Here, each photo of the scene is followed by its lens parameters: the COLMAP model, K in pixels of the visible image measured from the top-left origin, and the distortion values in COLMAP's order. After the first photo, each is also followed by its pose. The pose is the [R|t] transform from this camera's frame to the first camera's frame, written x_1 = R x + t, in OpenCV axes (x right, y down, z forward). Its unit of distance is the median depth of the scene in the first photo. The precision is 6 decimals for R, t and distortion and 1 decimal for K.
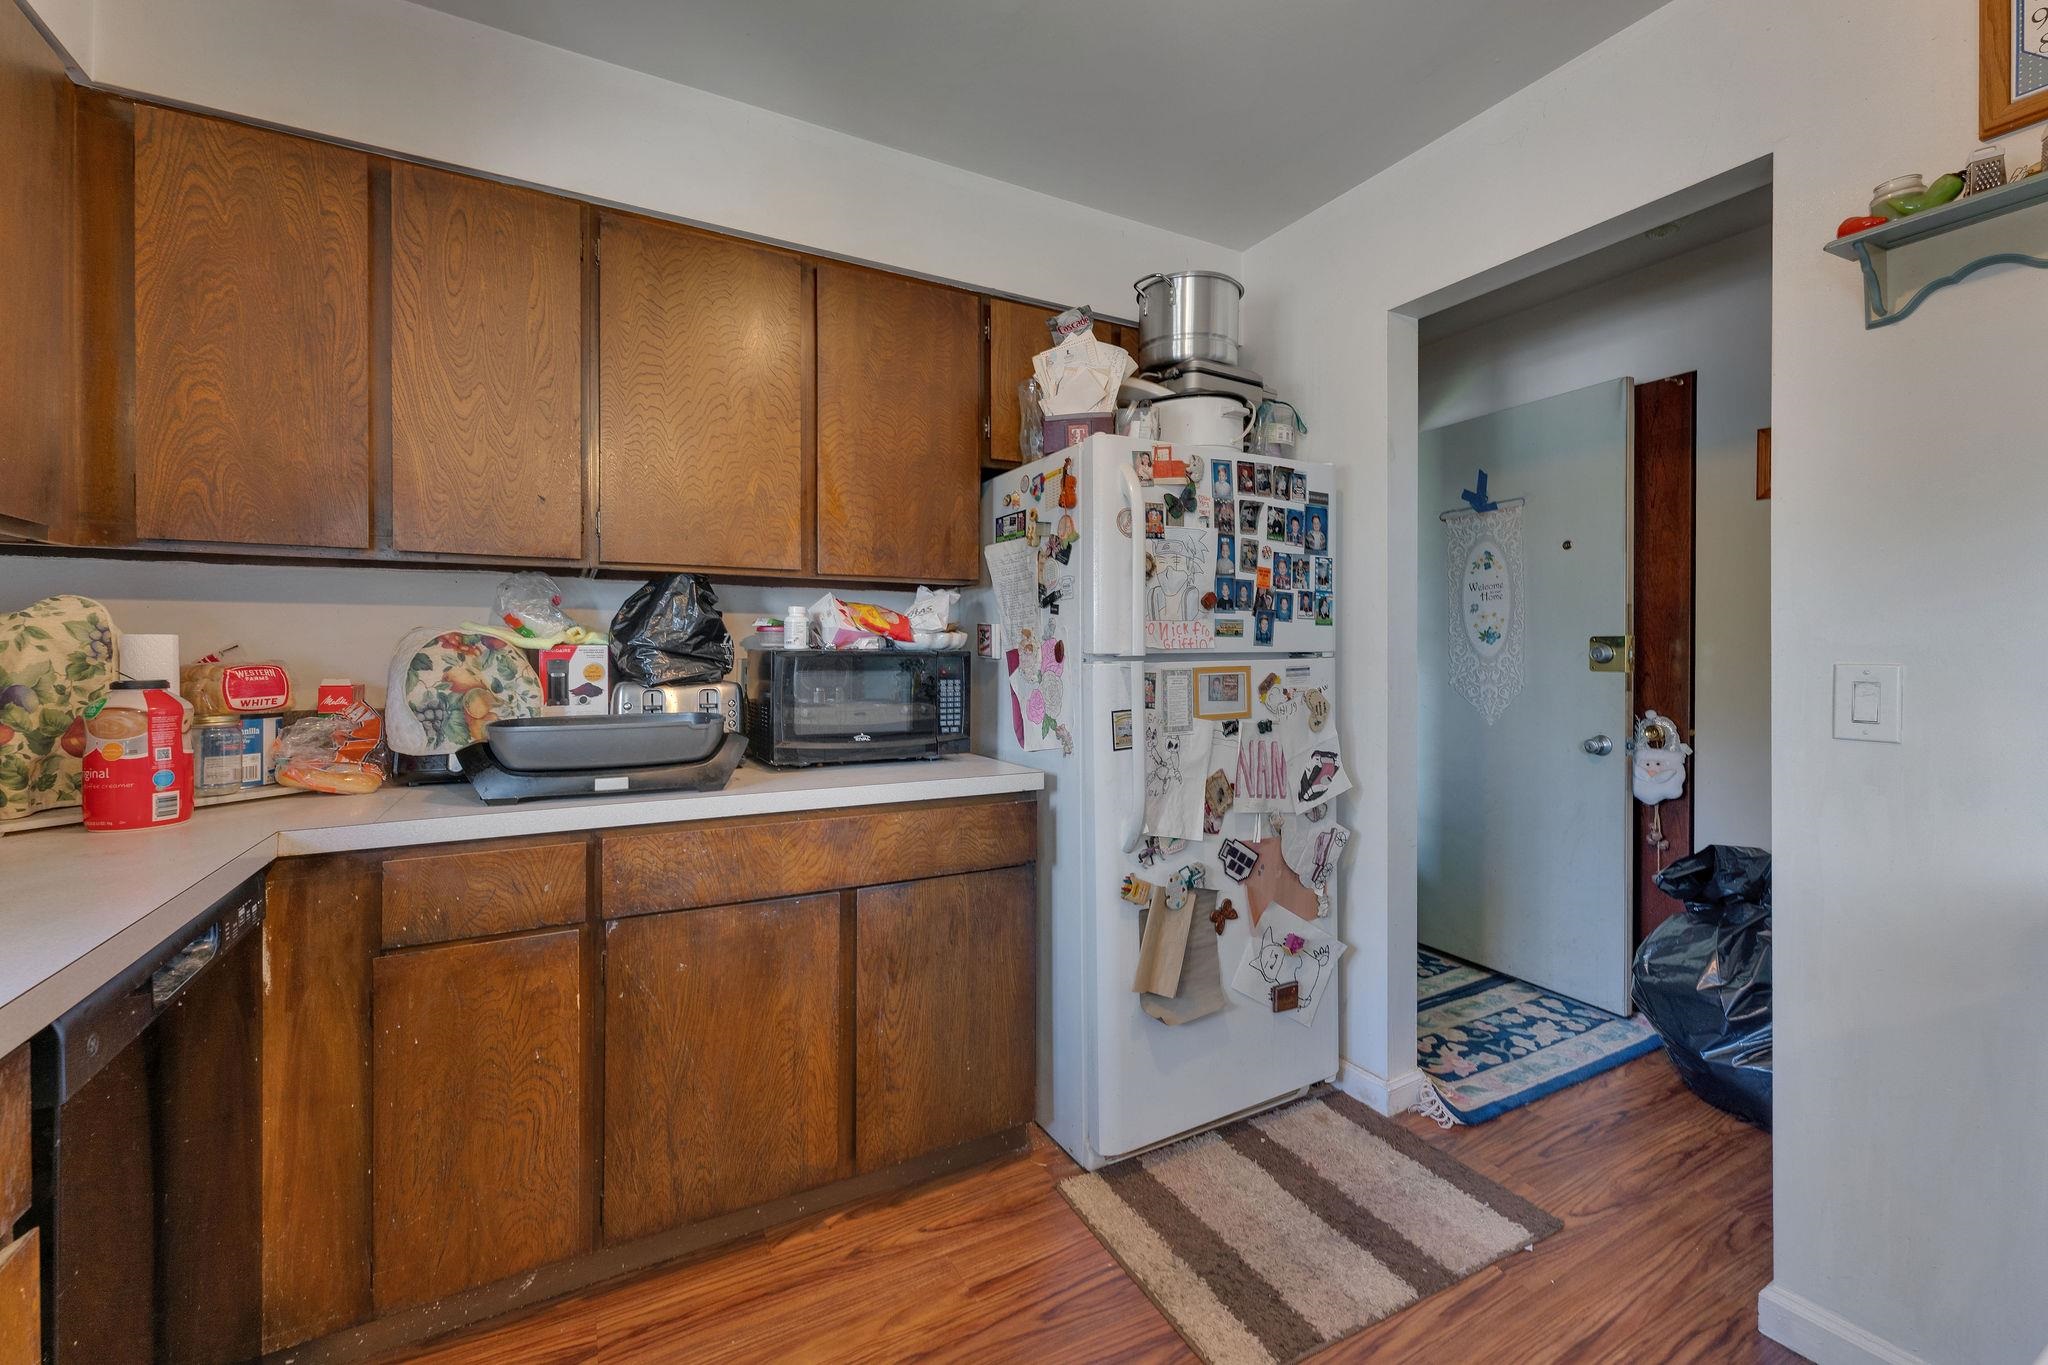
lens RADIAL K [[840.6, 0, 1024.5], [0, 840.6, 654.7], [0, 0, 1]] dist [0.002742, -0.000494]
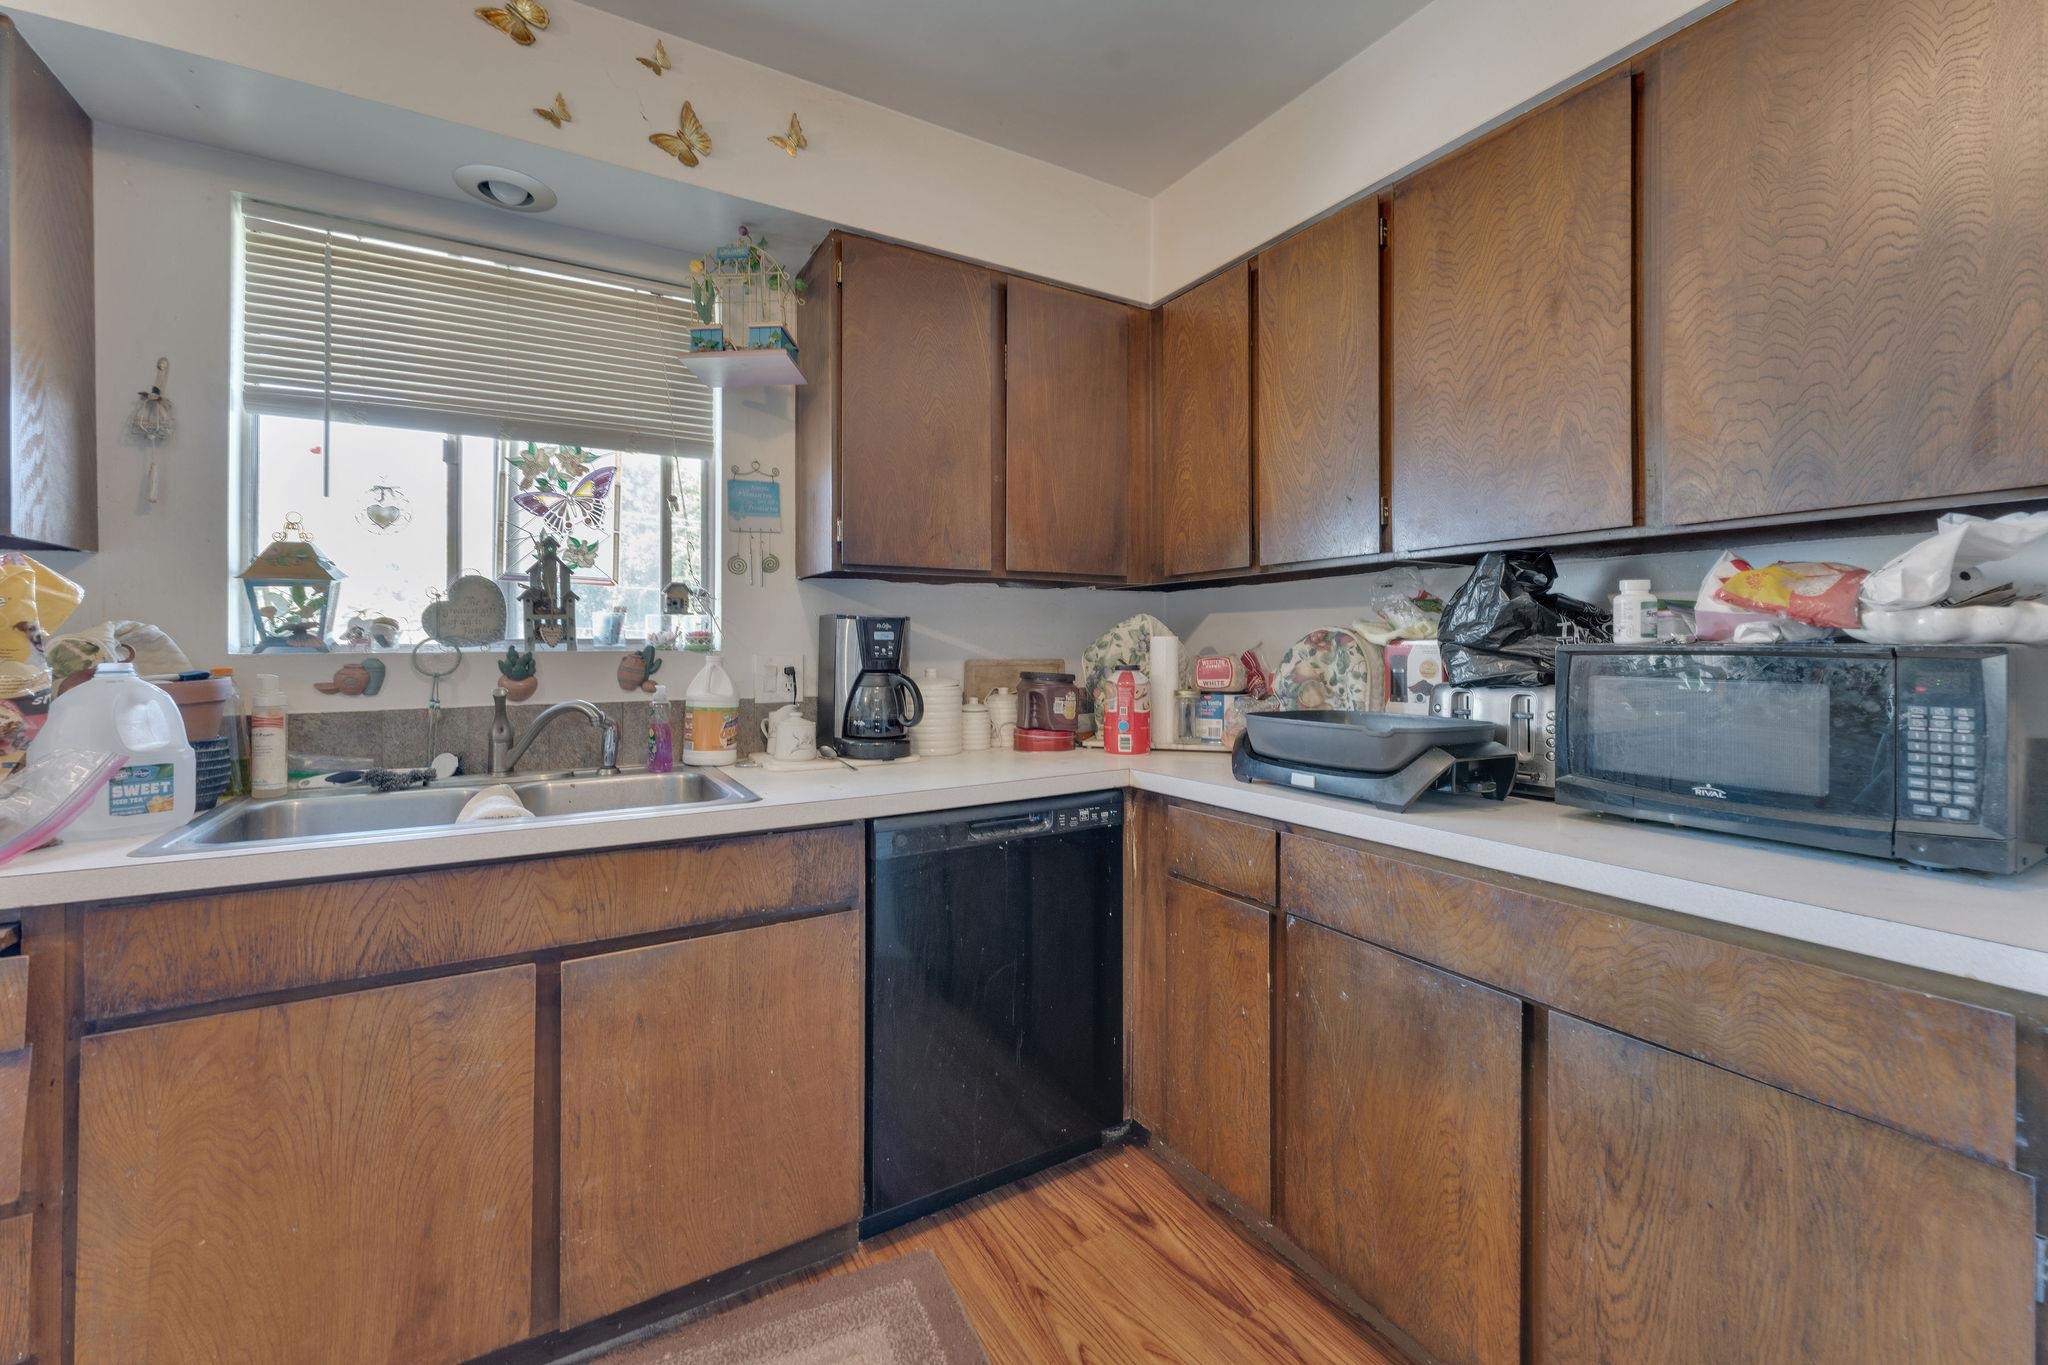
lens RADIAL K [[840.6, 0, 1028.5], [0, 840.6, 636.8], [0, 0, 1]] dist [0.002742, -0.000494]
pose [[0.048518, -0.010326, -0.998769, 0.446835], [0.000625, 0.999947, -0.010308, -0.006241], [0.998822, -0.000124, 0.048522, 0.566941]]
